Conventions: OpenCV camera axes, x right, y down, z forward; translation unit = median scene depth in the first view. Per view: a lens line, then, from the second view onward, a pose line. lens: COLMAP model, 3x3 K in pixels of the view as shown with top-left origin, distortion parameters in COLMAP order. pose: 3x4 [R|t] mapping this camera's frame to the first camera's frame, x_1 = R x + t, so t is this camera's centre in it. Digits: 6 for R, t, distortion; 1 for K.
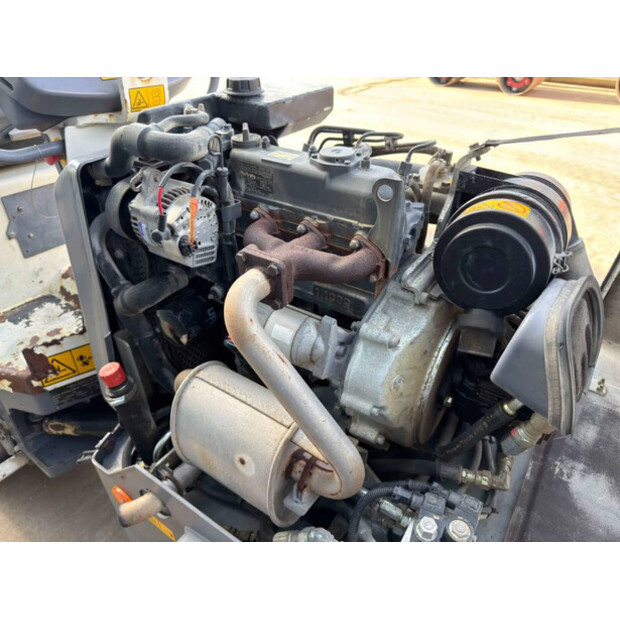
lens RADIAL K [[451.4, 0, 322.2], [0, 451.4, 309.4], [0, 0, 1]] dist [0.058777, 0.000259]
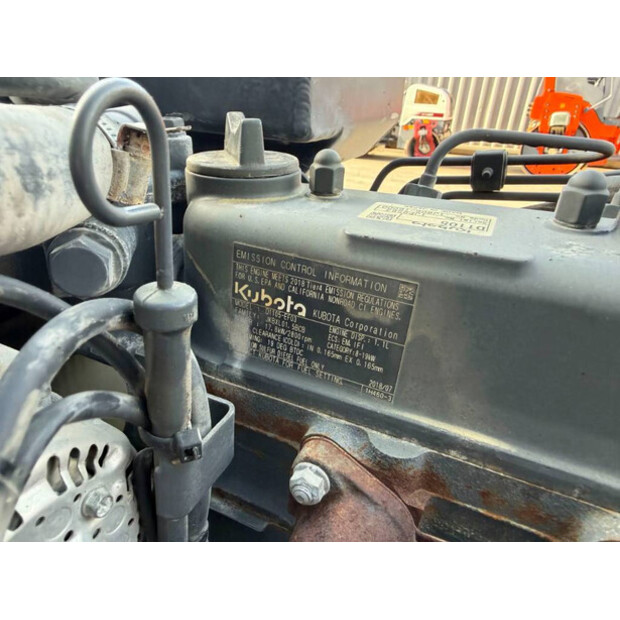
lens RADIAL K [[502.2, 0, 310.0], [0, 502.2, 310.0], [0, 0, 1]] dist [-0.009033, -0.004080]
pose [[0.990721, -0.035584, 0.131171, -0.180356], [0.055970, 0.986301, -0.155169, -0.255441], [-0.123853, 0.161071, 0.979141, 0.761875]]
